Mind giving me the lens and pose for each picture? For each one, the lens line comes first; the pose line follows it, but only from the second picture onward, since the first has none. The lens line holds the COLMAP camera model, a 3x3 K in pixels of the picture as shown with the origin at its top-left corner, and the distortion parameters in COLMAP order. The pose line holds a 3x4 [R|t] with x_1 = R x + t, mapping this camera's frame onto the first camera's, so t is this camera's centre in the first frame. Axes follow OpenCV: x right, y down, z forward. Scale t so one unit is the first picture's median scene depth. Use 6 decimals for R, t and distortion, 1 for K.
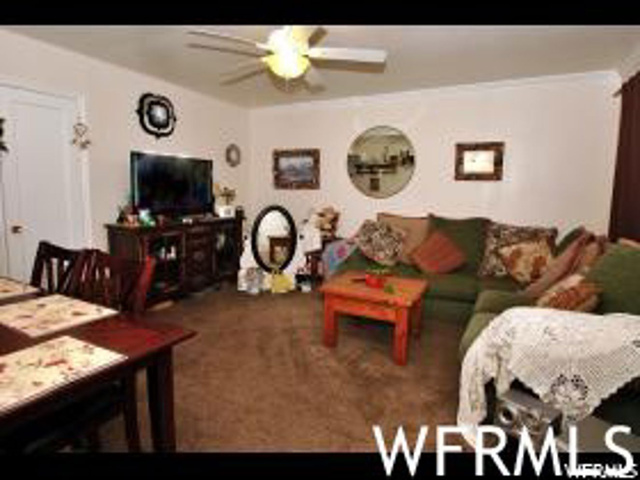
lens RADIAL K [[340.7, 0, 320.0], [0, 340.7, 240.0], [0, 0, 1]] dist [-0.001202, -0.000194]
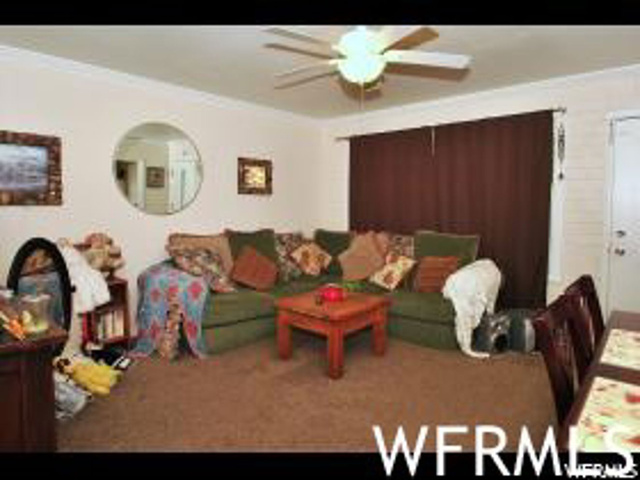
lens RADIAL K [[426.4, 0, 320.0], [0, 426.4, 240.0], [0, 0, 1]] dist [0.003802, 0.000758]
pose [[0.242792, -0.095978, 0.965319, -0.765172], [0.145156, 0.987485, 0.061673, -0.086531], [-0.959157, 0.125148, 0.253685, 0.485355]]
